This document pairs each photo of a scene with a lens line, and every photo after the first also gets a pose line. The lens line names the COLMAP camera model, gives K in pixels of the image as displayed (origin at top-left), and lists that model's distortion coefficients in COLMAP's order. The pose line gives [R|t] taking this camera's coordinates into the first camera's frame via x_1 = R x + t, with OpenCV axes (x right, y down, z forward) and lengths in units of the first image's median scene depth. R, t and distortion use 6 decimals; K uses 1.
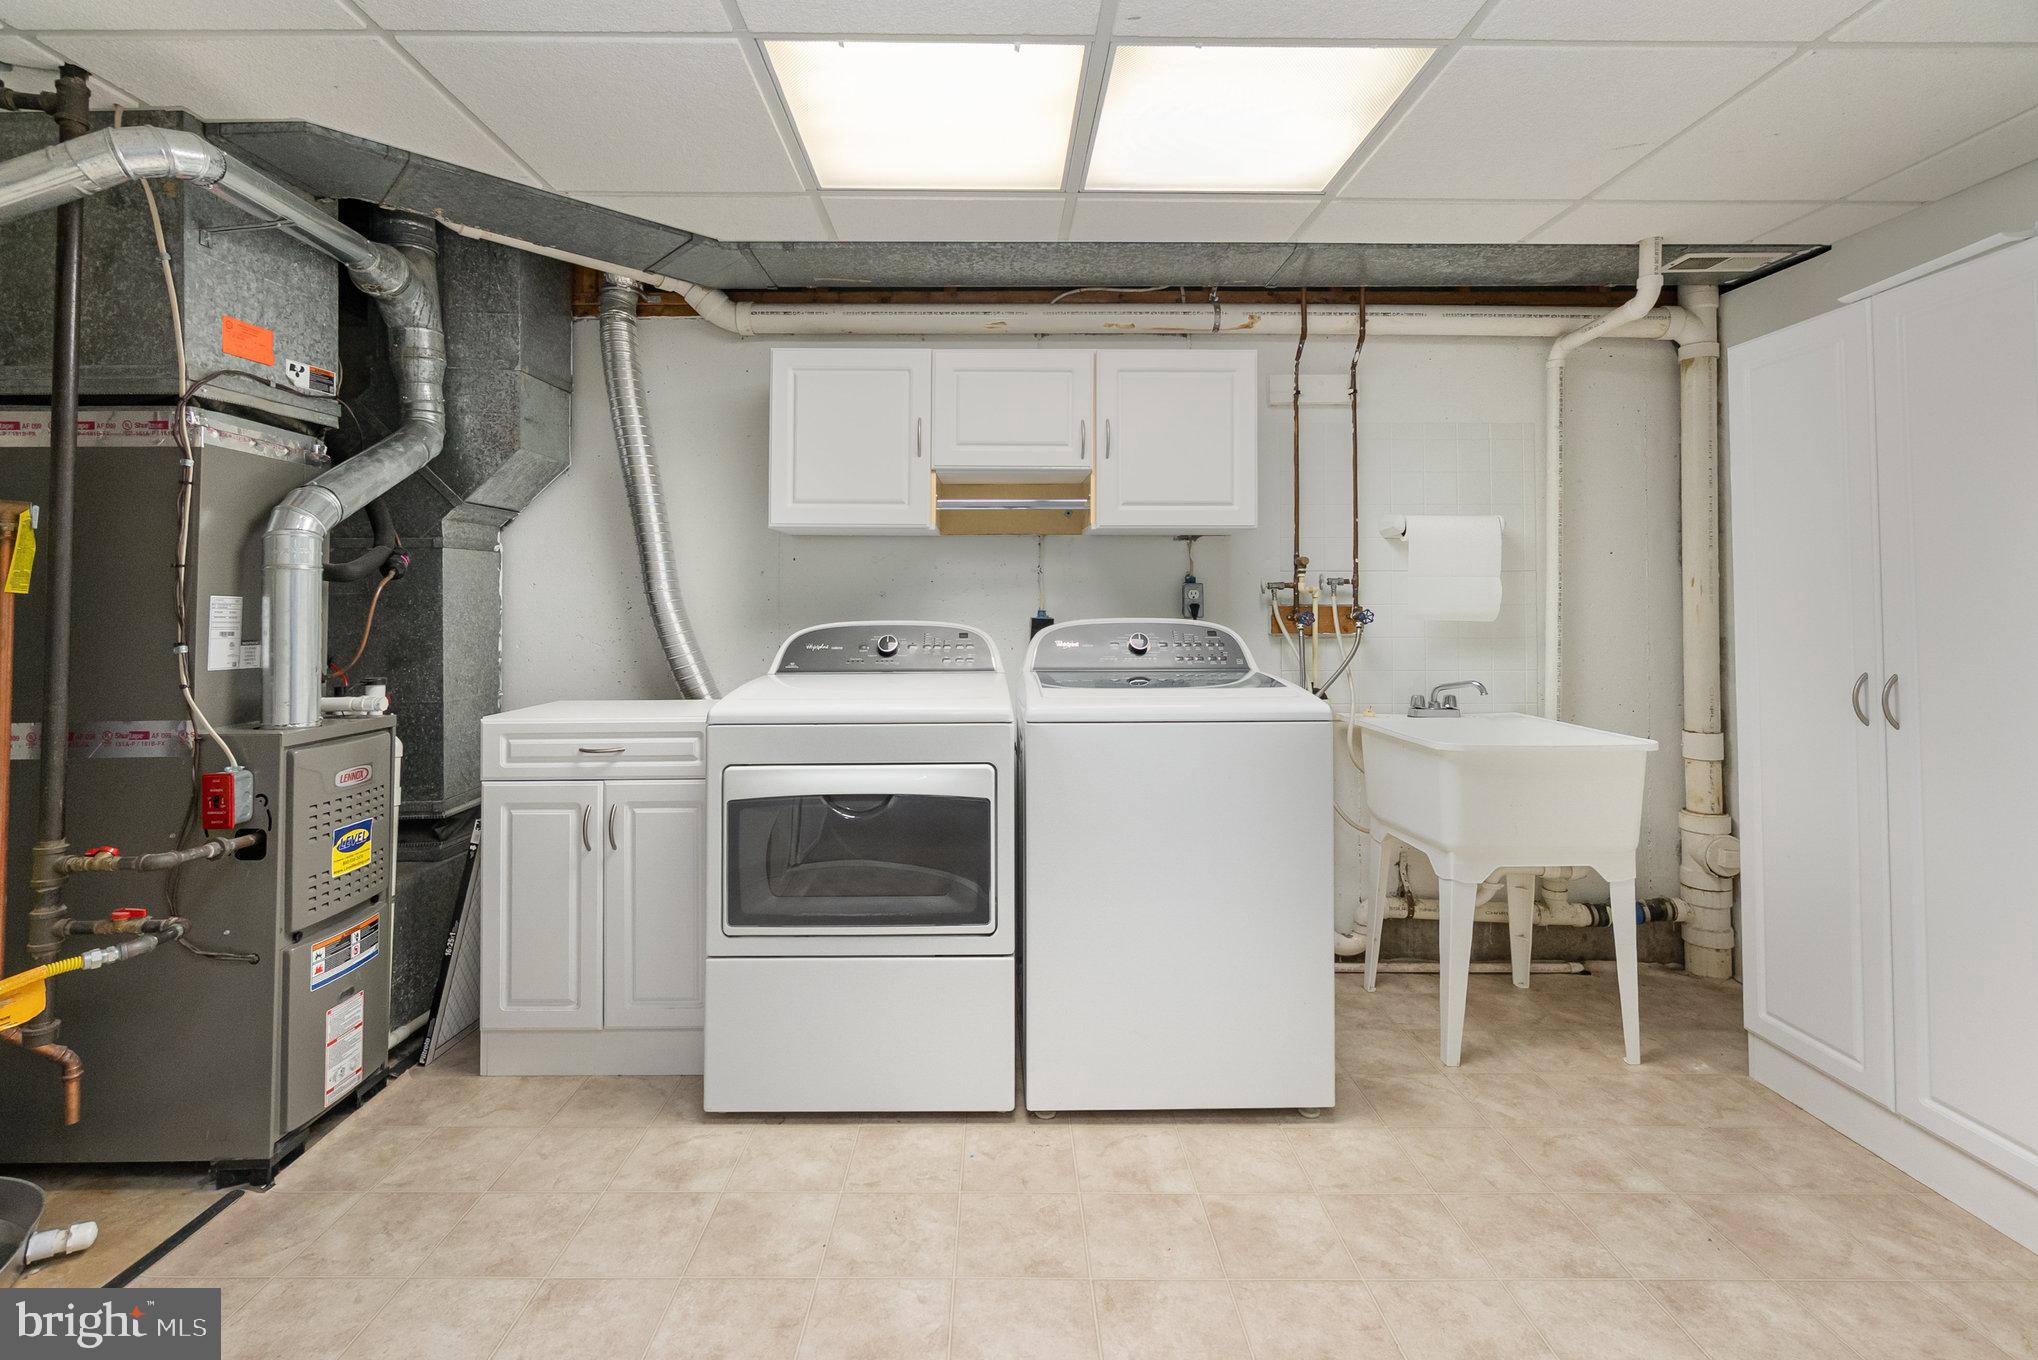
lens RADIAL K [[899.2, 0, 976.4], [0, 899.2, 587.8], [0, 0, 1]] dist [-0.002670, -0.000042]
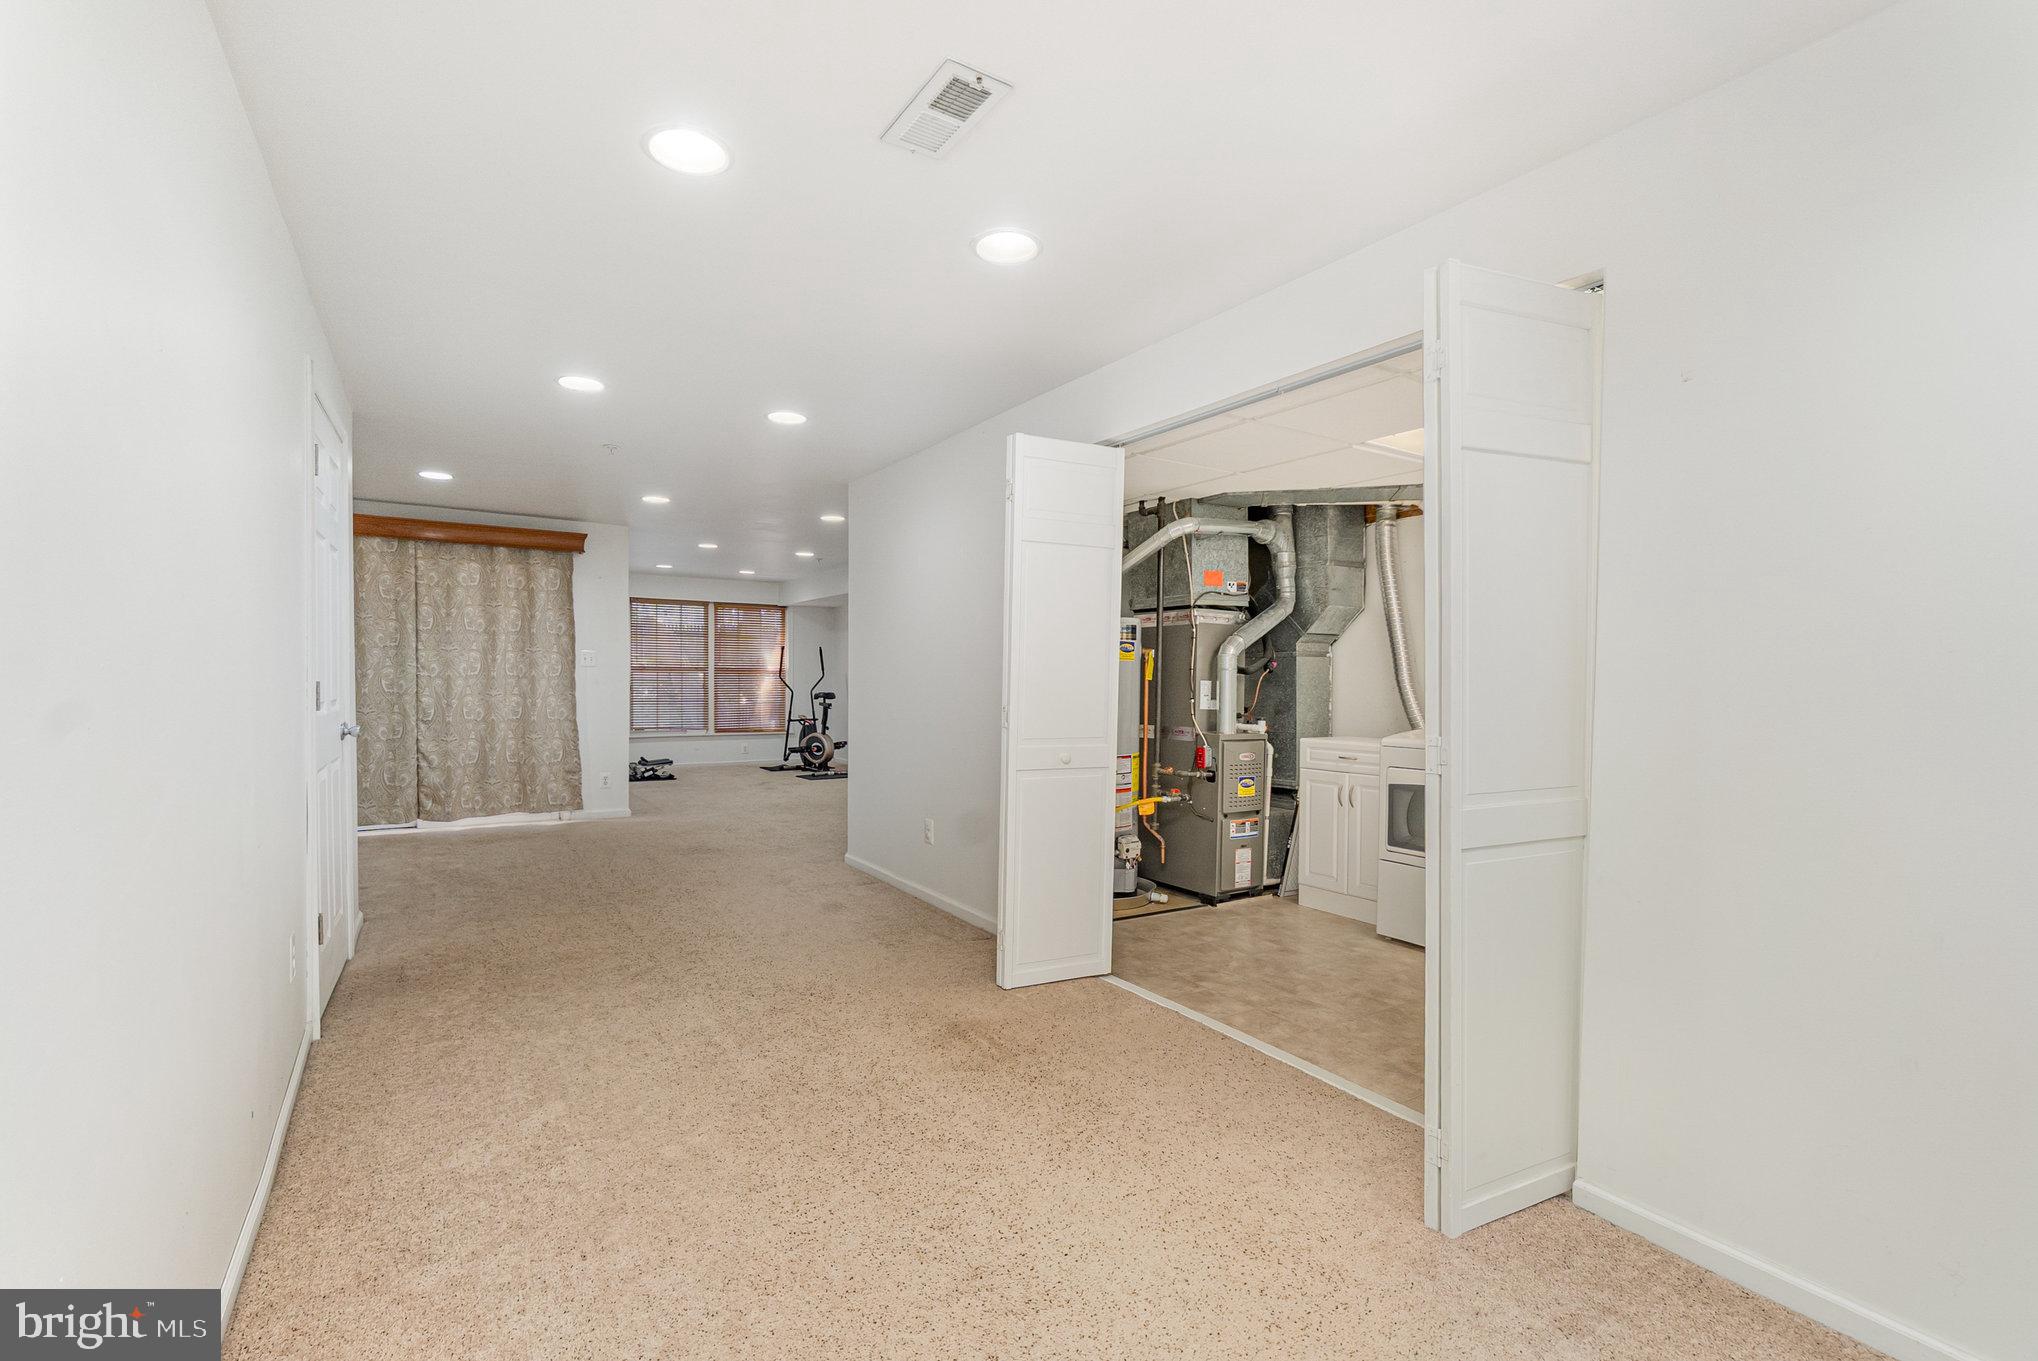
lens RADIAL K [[899.2, 0, 1015.4], [0, 899.2, 679.9], [0, 0, 1]] dist [-0.002670, -0.000042]
pose [[0.547062, 0.010327, -0.837028, 0.898089], [0.005286, 0.999861, 0.015791, -0.032249], [0.837075, -0.013063, 0.546931, -0.760147]]
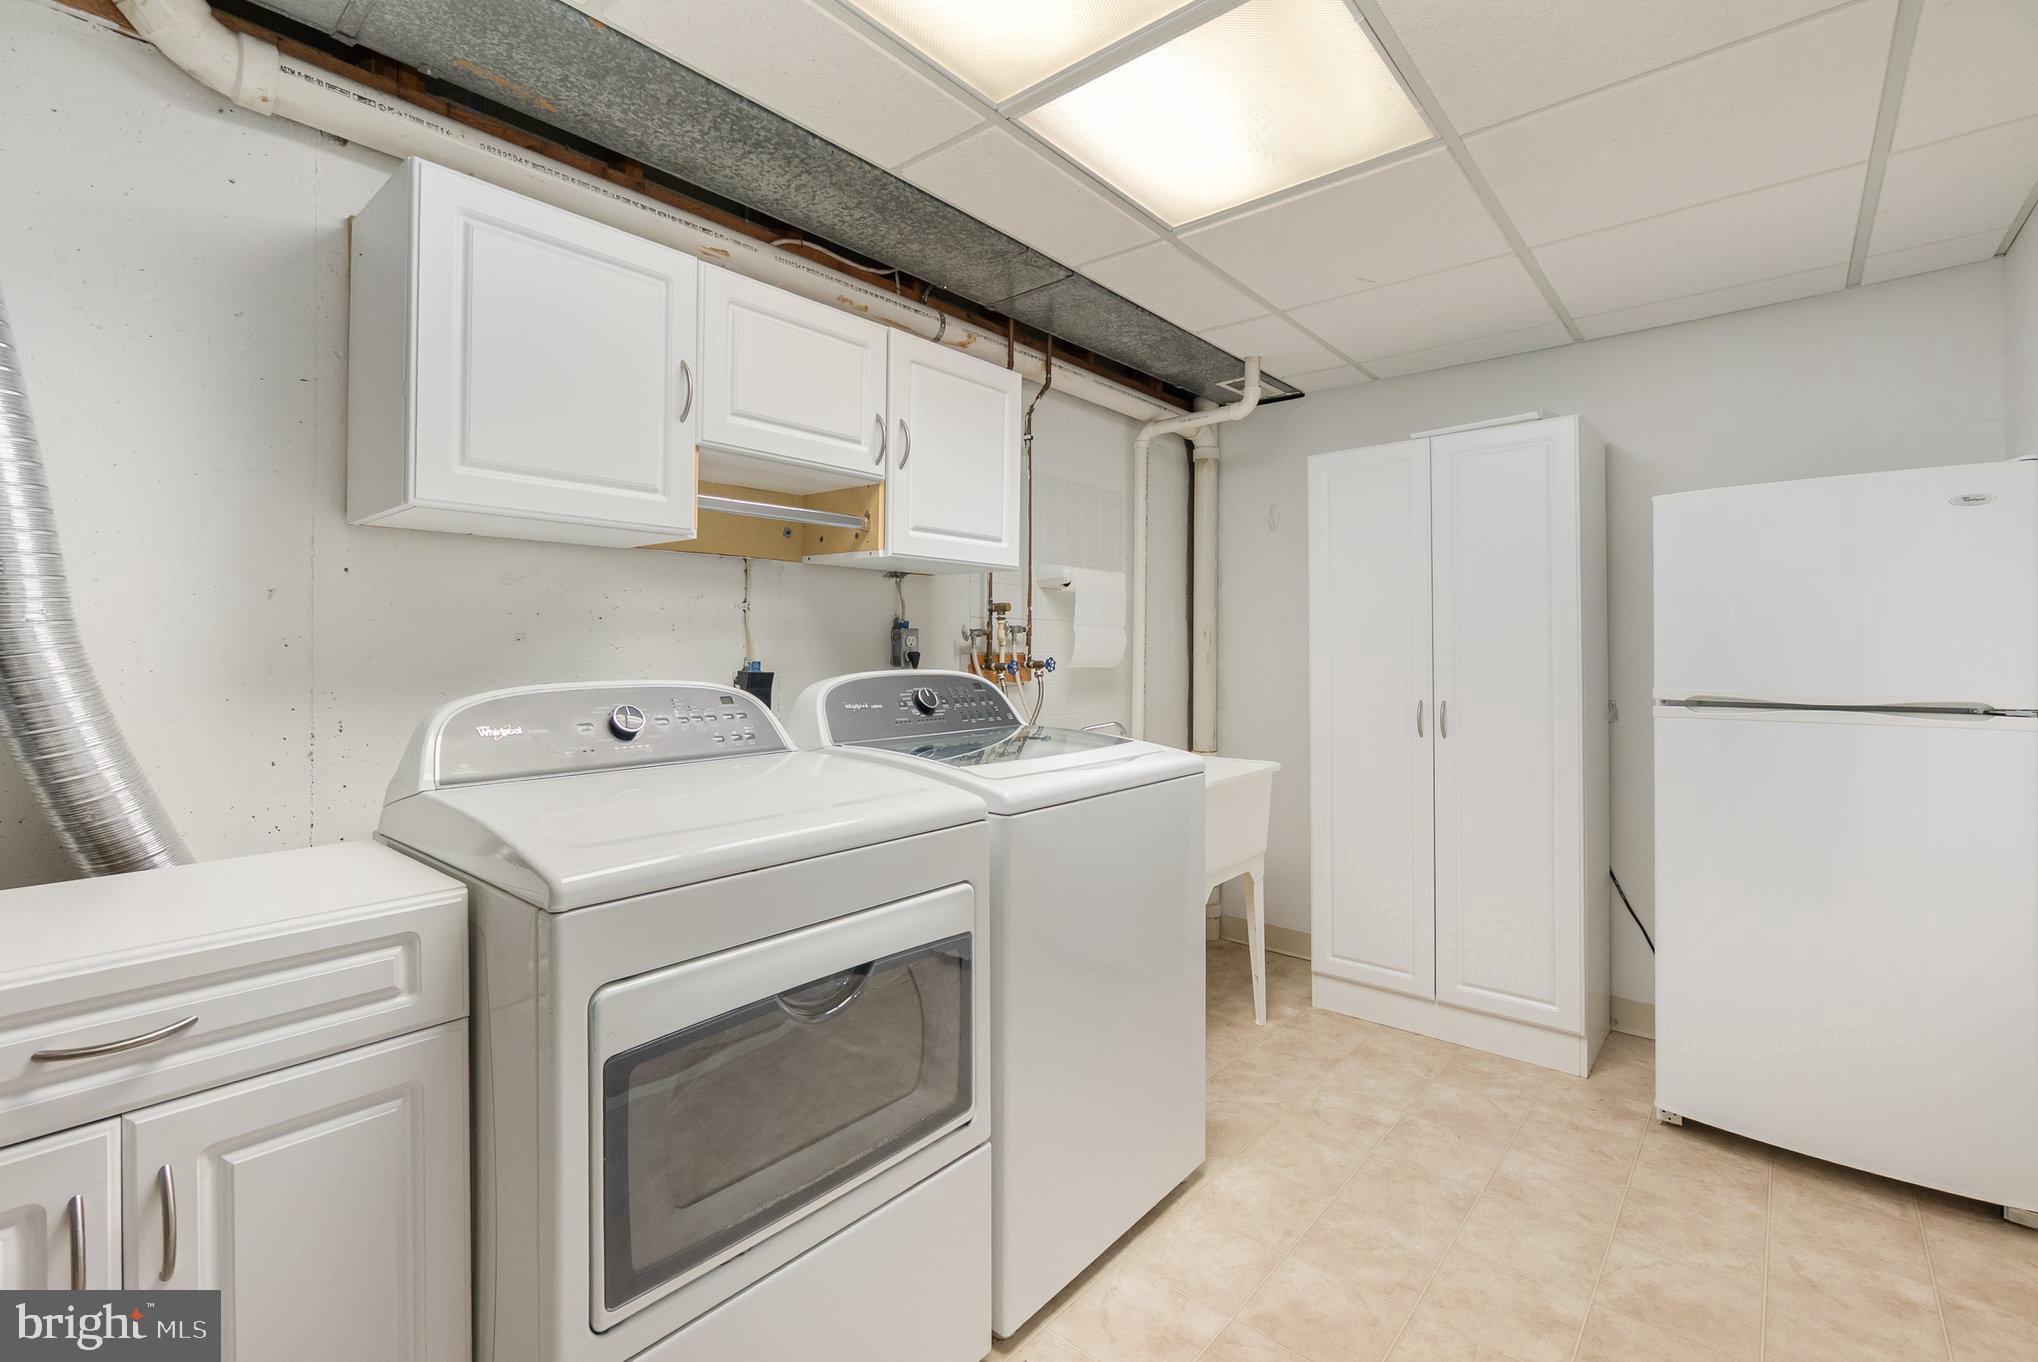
lens RADIAL K [[903.1, 0, 982.5], [0, 903.1, 646.1], [0, 0, 1]] dist [-0.007639, -0.000621]
pose [[0.664488, 0.003369, 0.747291, -0.472809], [-0.011437, 0.999919, 0.005661, 0.008078], [-0.747211, -0.012309, 0.664473, 0.493546]]
